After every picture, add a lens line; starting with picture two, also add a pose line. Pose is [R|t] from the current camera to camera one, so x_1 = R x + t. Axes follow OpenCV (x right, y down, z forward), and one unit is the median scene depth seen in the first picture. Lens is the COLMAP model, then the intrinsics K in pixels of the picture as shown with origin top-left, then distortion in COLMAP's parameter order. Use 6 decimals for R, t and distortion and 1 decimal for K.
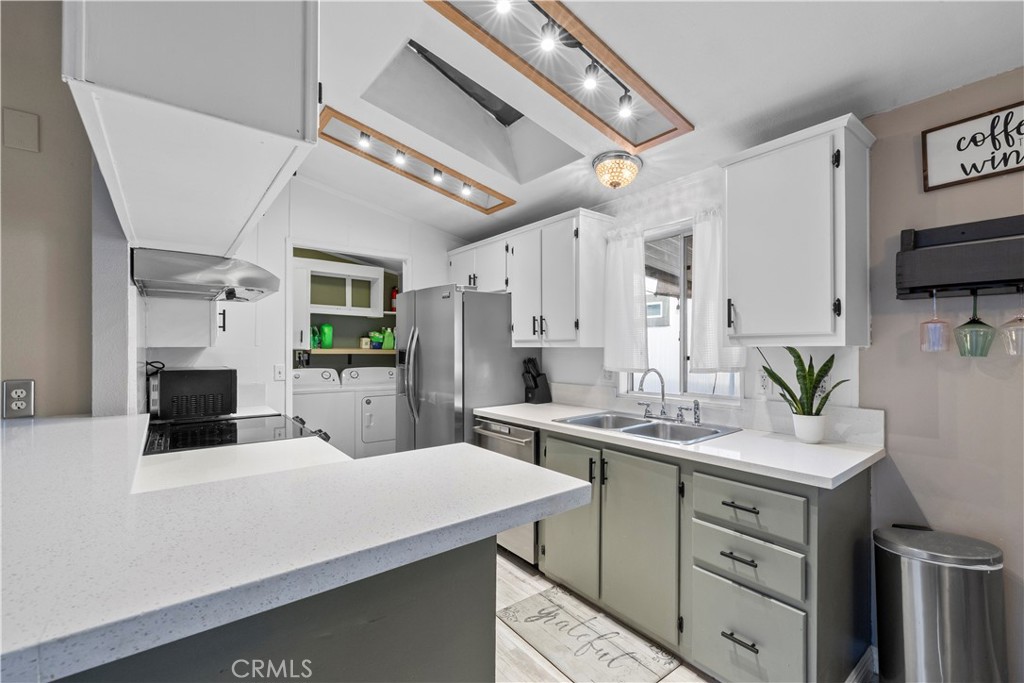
lens RADIAL K [[431.6, 0, 507.8], [0, 431.6, 343.3], [0, 0, 1]] dist [0.000173, 0.000105]
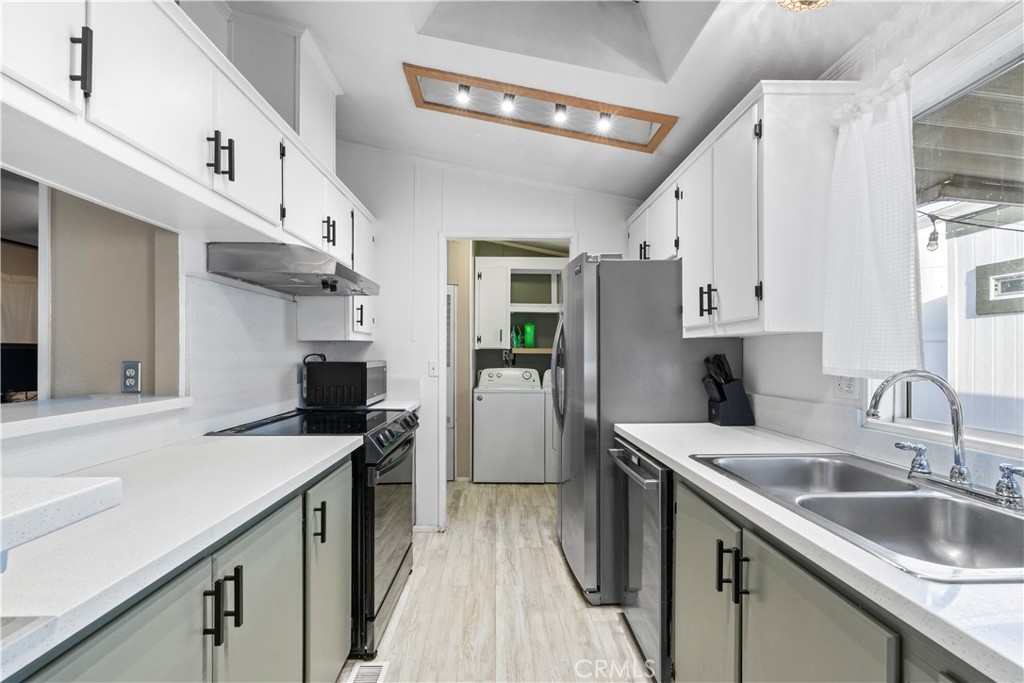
lens RADIAL K [[434.3, 0, 508.6], [0, 434.3, 352.7], [0, 0, 1]] dist [-0.002039, -0.000112]
pose [[0.801324, -0.001352, -0.598229, 0.217510], [0.005374, 0.999973, 0.004938, 0.029509], [0.598206, -0.007172, 0.801310, 0.322142]]
